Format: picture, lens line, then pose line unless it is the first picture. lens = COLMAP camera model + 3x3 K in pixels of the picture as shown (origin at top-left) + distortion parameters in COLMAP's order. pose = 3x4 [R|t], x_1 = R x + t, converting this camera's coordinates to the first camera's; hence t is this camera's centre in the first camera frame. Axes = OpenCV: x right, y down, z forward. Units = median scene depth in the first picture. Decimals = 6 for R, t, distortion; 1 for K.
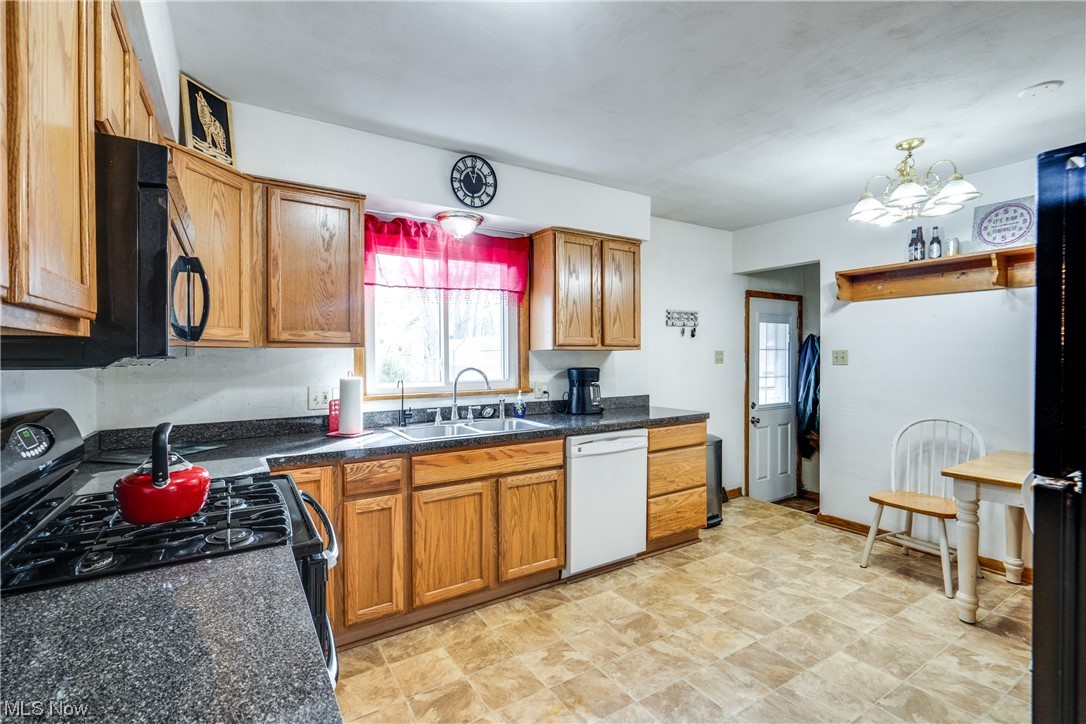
lens RADIAL K [[490.7, 0, 537.3], [0, 490.7, 362.4], [0, 0, 1]] dist [-0.007799, 0.000356]
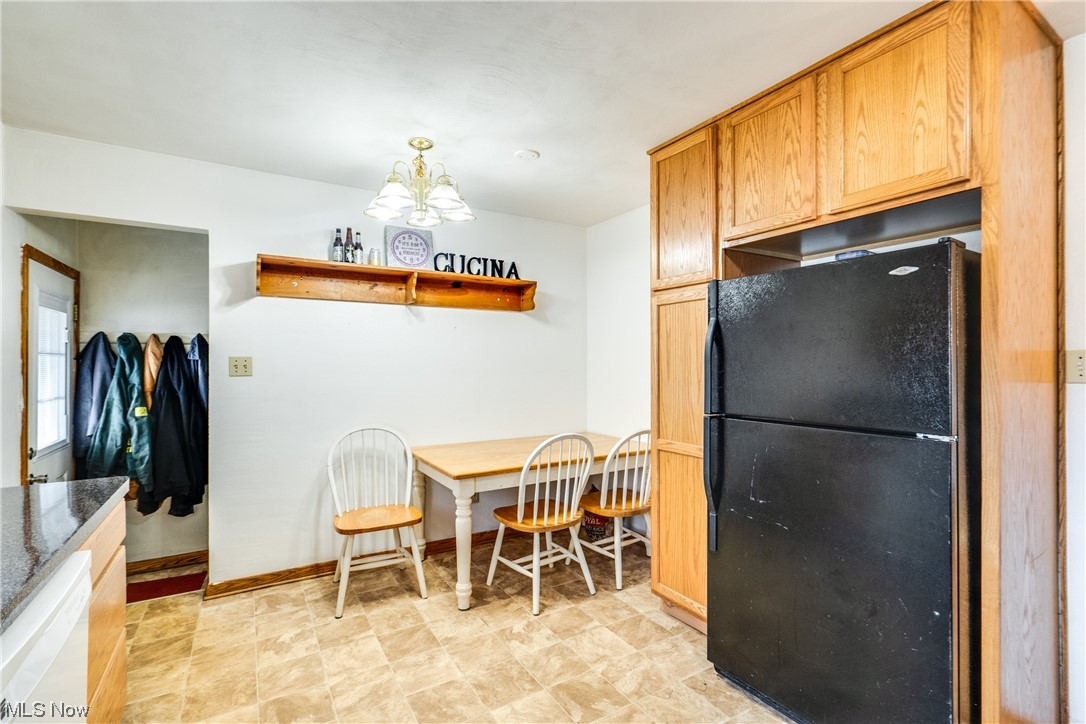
lens RADIAL K [[490.7, 0, 537.3], [0, 490.7, 362.4], [0, 0, 1]] dist [-0.007799, 0.000356]
pose [[0.007524, 0.004314, 0.999962, -0.151077], [0.014424, 0.999886, -0.004423, -0.006856], [-0.999868, 0.014457, 0.007461, 0.587106]]
